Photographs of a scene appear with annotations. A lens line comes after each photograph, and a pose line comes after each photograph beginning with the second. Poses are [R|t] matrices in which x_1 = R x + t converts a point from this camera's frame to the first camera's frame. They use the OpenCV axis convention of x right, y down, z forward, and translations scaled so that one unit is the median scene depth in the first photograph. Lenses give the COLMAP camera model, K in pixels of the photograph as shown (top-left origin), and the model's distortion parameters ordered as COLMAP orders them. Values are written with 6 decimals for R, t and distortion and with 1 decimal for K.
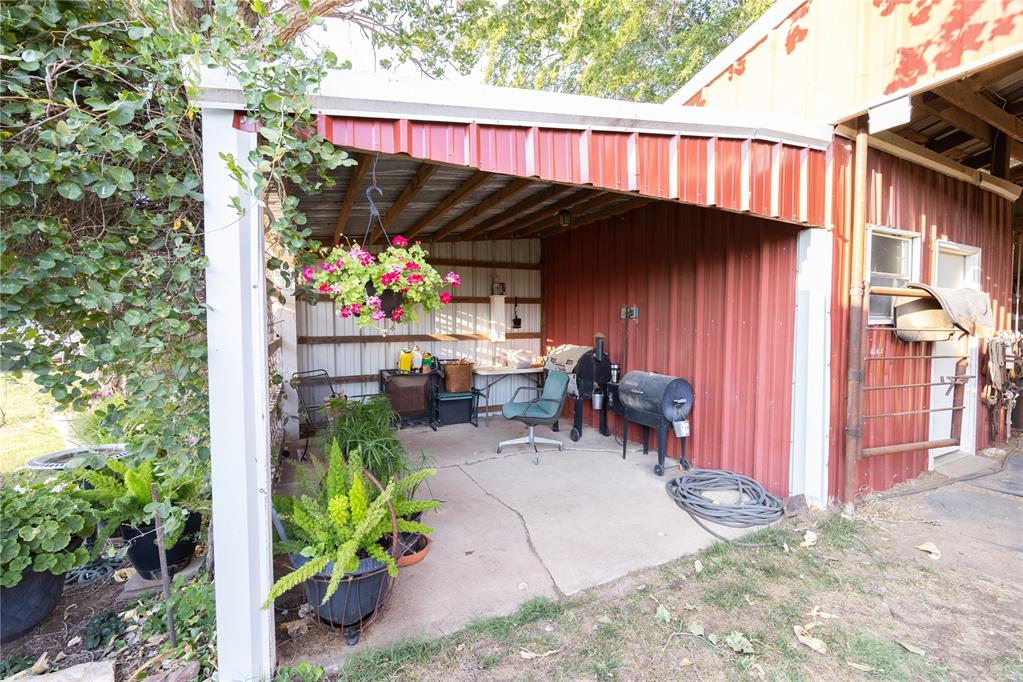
lens RADIAL K [[420.0, 0, 512.1], [0, 420.0, 340.2], [0, 0, 1]] dist [-0.004588, 0.000166]
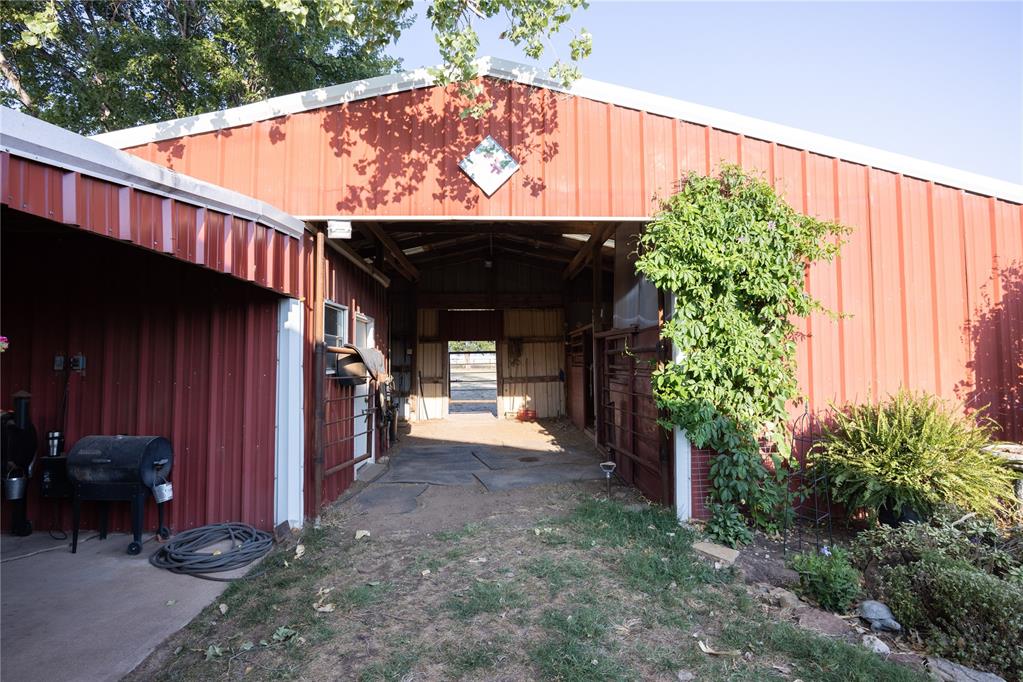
lens RADIAL K [[489.3, 0, 512.2], [0, 489.3, 341.7], [0, 0, 1]] dist [-0.020417, 0.001075]
pose [[0.406503, 0.037328, 0.912887, -0.295540], [0.042897, 0.997283, -0.059881, -0.023032], [-0.912642, 0.063502, 0.403798, -0.152727]]
